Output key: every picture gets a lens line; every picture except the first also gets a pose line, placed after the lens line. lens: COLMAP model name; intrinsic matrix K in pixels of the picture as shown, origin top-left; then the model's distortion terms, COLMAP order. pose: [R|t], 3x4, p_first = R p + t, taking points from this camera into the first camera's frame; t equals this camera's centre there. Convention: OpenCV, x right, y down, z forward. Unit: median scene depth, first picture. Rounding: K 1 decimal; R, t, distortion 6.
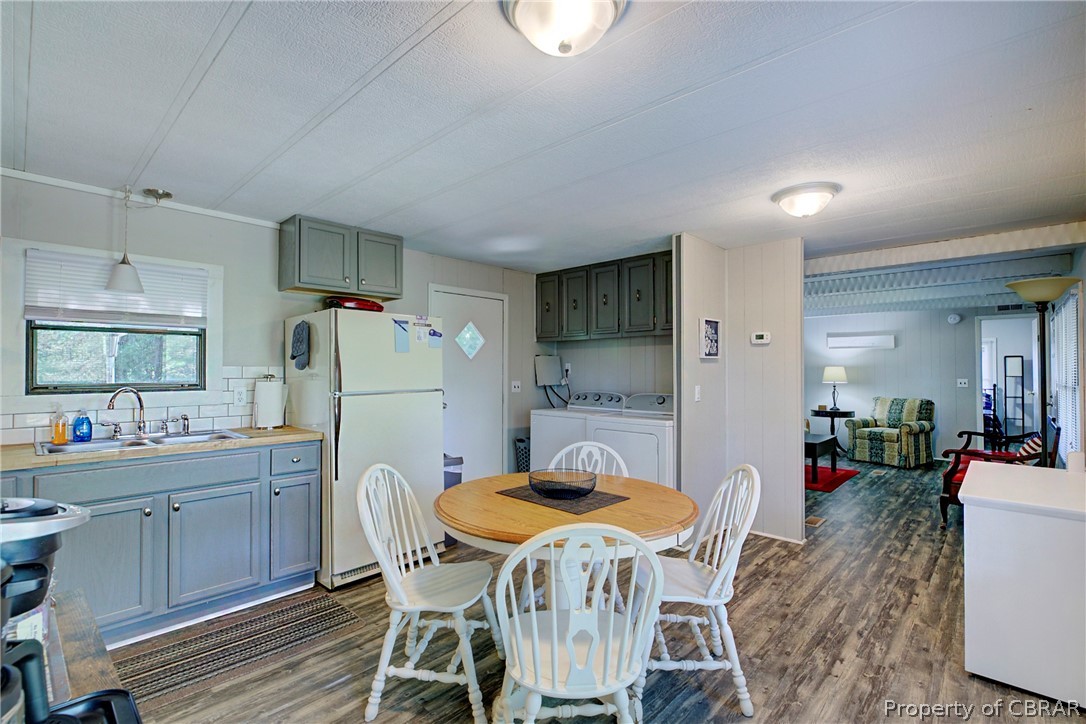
lens RADIAL K [[500.7, 0, 544.3], [0, 500.7, 361.0], [0, 0, 1]] dist [0.001049, 0.000738]
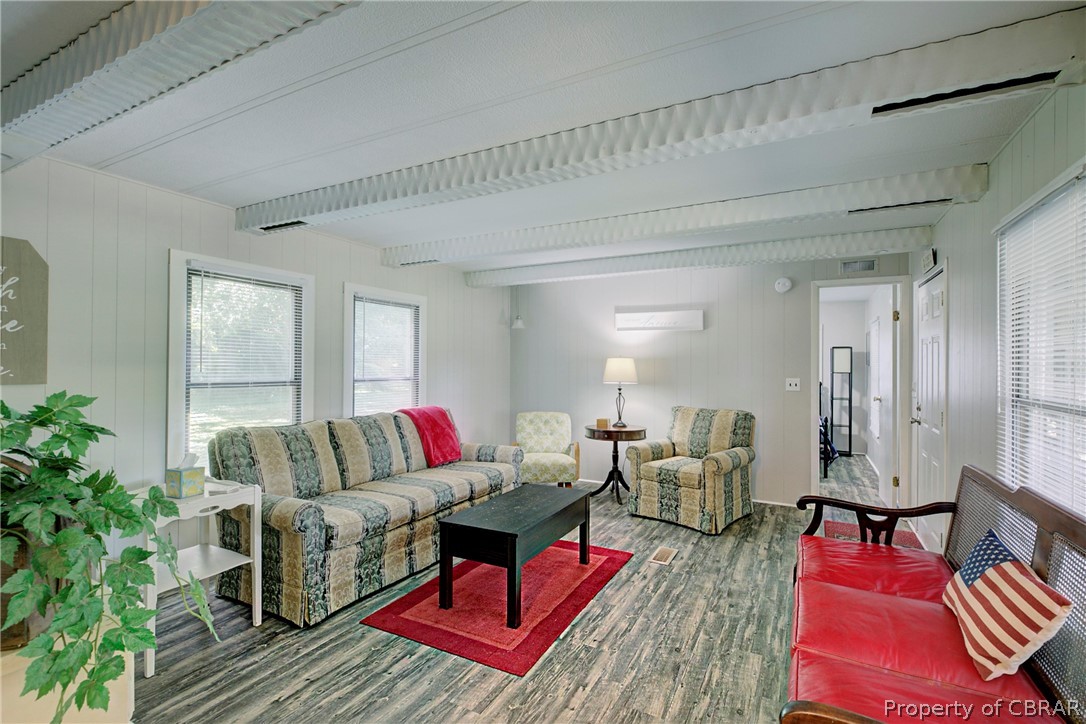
lens RADIAL K [[500.7, 0, 542.3], [0, 500.7, 363.6], [0, 0, 1]] dist [0.001049, 0.000738]
pose [[0.966322, 0.003496, 0.257312, 0.355593], [-0.008429, 0.999801, 0.018071, 0.008140], [-0.257197, -0.019631, 0.966159, 0.458580]]
